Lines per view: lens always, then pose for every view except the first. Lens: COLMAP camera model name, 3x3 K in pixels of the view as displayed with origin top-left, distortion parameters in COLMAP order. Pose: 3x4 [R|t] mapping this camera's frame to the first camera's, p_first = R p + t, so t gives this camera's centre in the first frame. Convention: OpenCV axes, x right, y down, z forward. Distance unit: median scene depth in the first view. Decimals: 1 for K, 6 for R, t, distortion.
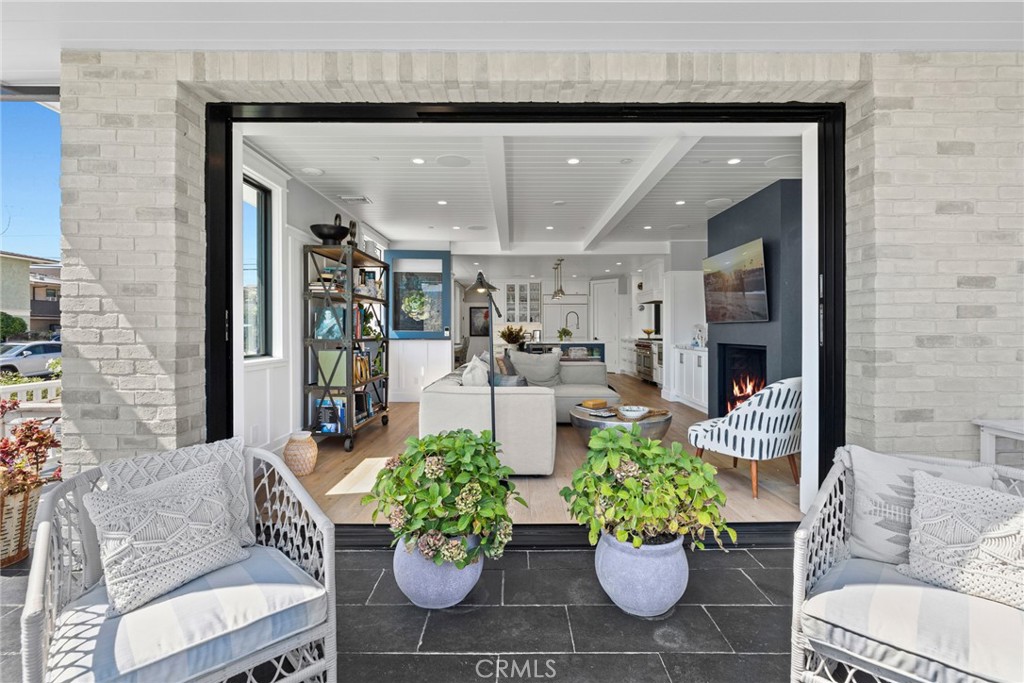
lens RADIAL K [[469.6, 0, 513.4], [0, 469.6, 333.6], [0, 0, 1]] dist [0.001166, 0.000136]
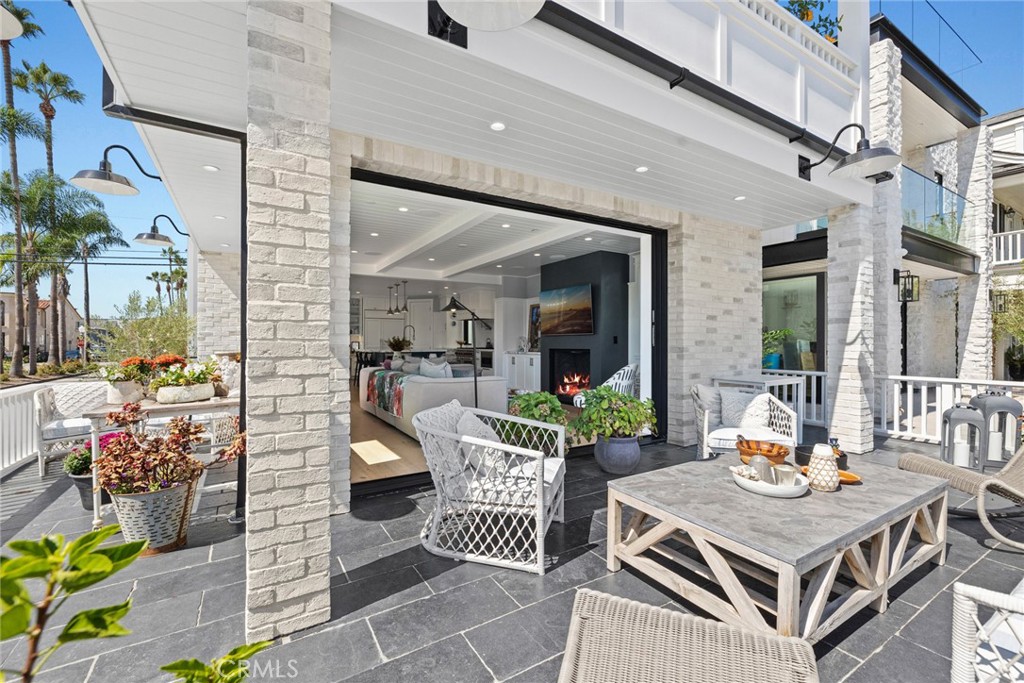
lens RADIAL K [[439.2, 0, 511.2], [0, 439.2, 345.3], [0, 0, 1]] dist [0.000837, 0.000255]
pose [[0.854552, -0.004294, 0.519348, -0.984191], [0.005547, 0.999984, -0.000860, 0.024137], [-0.519336, 0.003615, 0.854562, -0.339693]]
